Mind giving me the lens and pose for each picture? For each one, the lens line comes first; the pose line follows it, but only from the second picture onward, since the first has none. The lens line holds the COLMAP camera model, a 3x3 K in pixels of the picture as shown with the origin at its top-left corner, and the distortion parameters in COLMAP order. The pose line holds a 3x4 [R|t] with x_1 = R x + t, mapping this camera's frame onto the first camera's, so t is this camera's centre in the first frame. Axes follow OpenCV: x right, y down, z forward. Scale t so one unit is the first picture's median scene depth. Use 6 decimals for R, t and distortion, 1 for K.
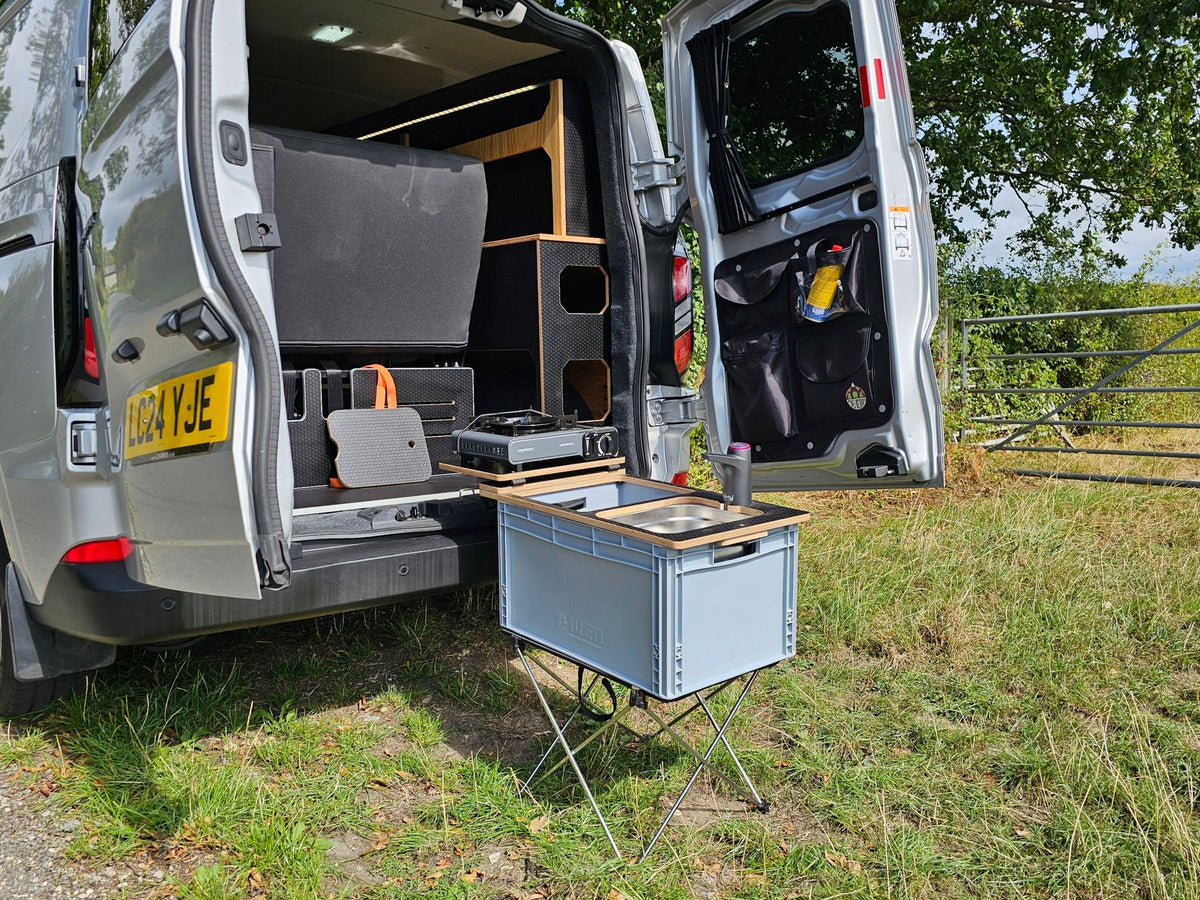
lens RADIAL K [[986.0, 0, 597.6], [0, 986.0, 453.4], [0, 0, 1]] dist [0.103579, -0.122835]
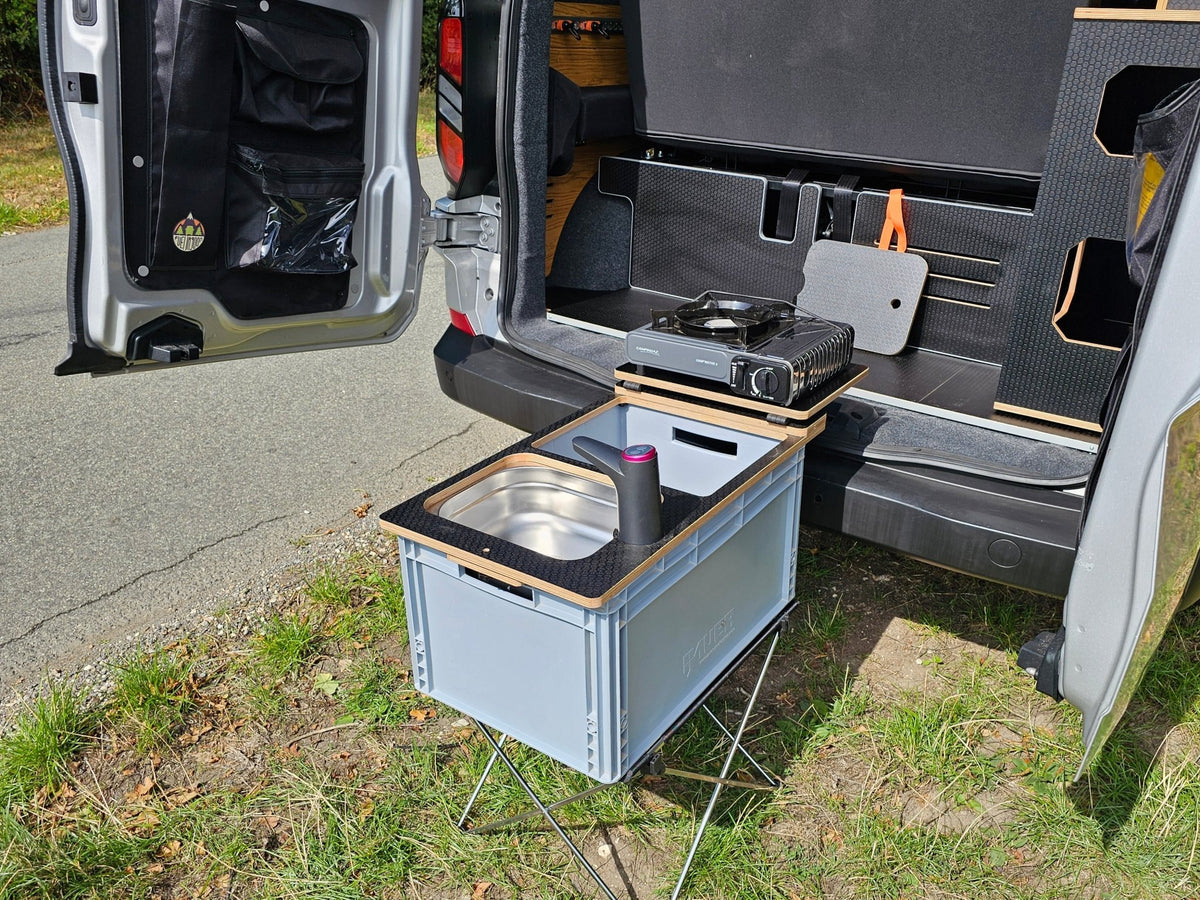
lens RADIAL K [[997.0, 0, 607.6], [0, 997.0, 456.6], [0, 0, 1]] dist [0.069468, -0.092089]
pose [[0.262766, 0.407267, -0.874693, 0.531912], [-0.141473, 0.913014, 0.382610, -0.185766], [0.954431, 0.023208, 0.297527, 0.630376]]
